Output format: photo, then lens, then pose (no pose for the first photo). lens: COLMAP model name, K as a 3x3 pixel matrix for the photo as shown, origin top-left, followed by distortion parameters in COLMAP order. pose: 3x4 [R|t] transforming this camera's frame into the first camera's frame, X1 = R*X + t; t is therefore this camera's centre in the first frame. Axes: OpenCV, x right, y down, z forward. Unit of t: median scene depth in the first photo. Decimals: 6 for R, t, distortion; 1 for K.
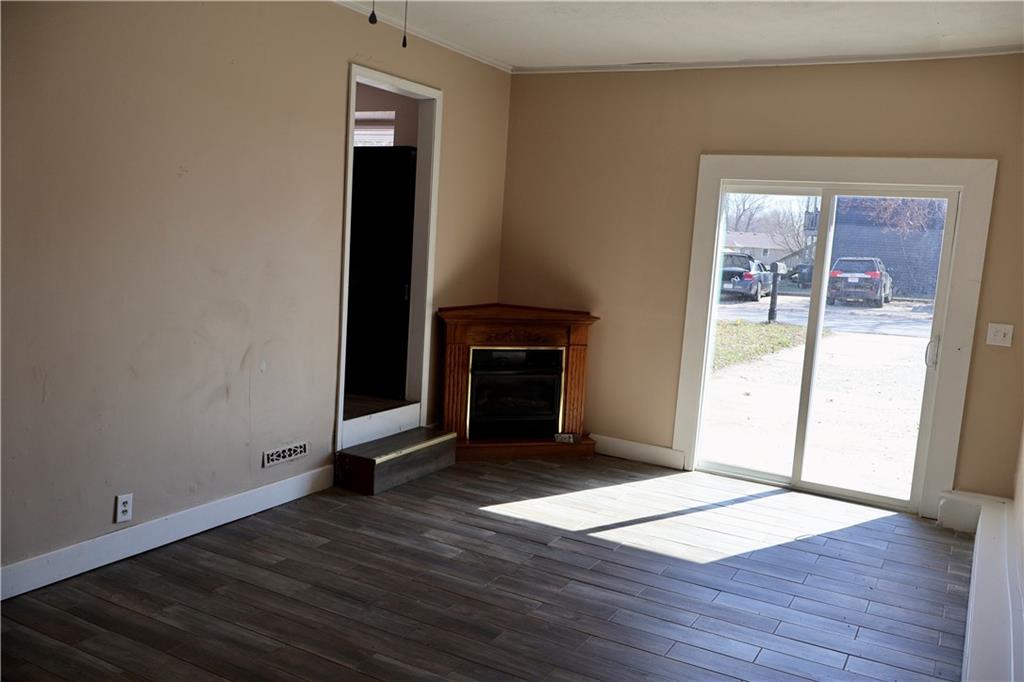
lens RADIAL K [[863.3, 0, 512.8], [0, 863.3, 345.8], [0, 0, 1]] dist [0.004691, 0.006412]
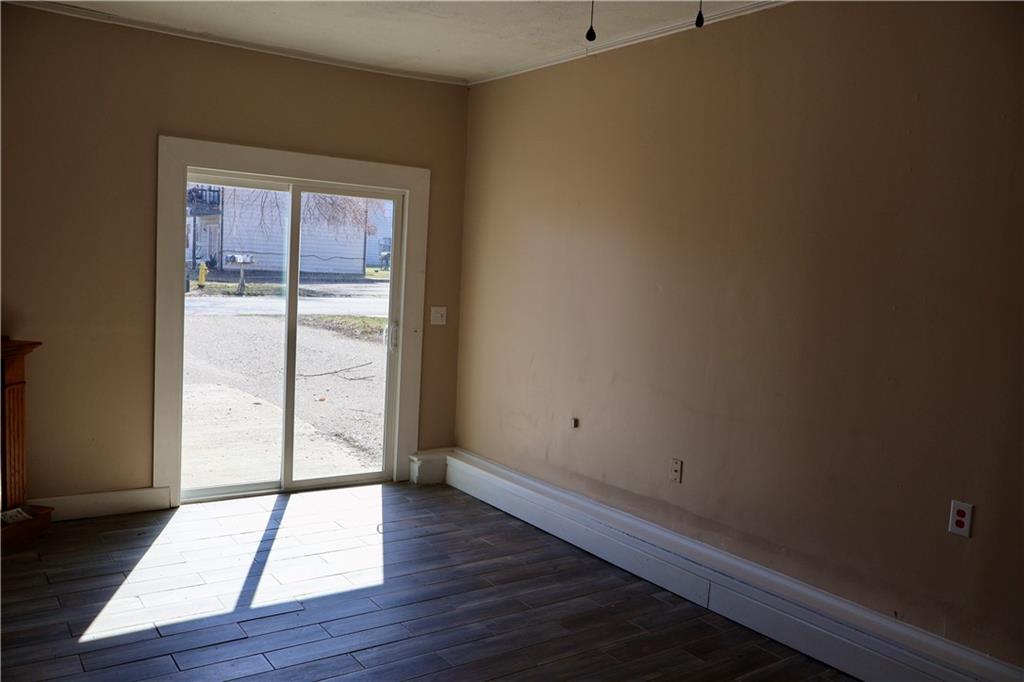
lens RADIAL K [[863.3, 0, 512.8], [0, 863.3, 345.8], [0, 0, 1]] dist [0.004691, 0.006412]
pose [[0.428905, -0.128351, 0.894185, -0.432573], [0.091870, 0.990920, 0.098169, -0.072659], [-0.898666, 0.040043, 0.436802, 0.348476]]
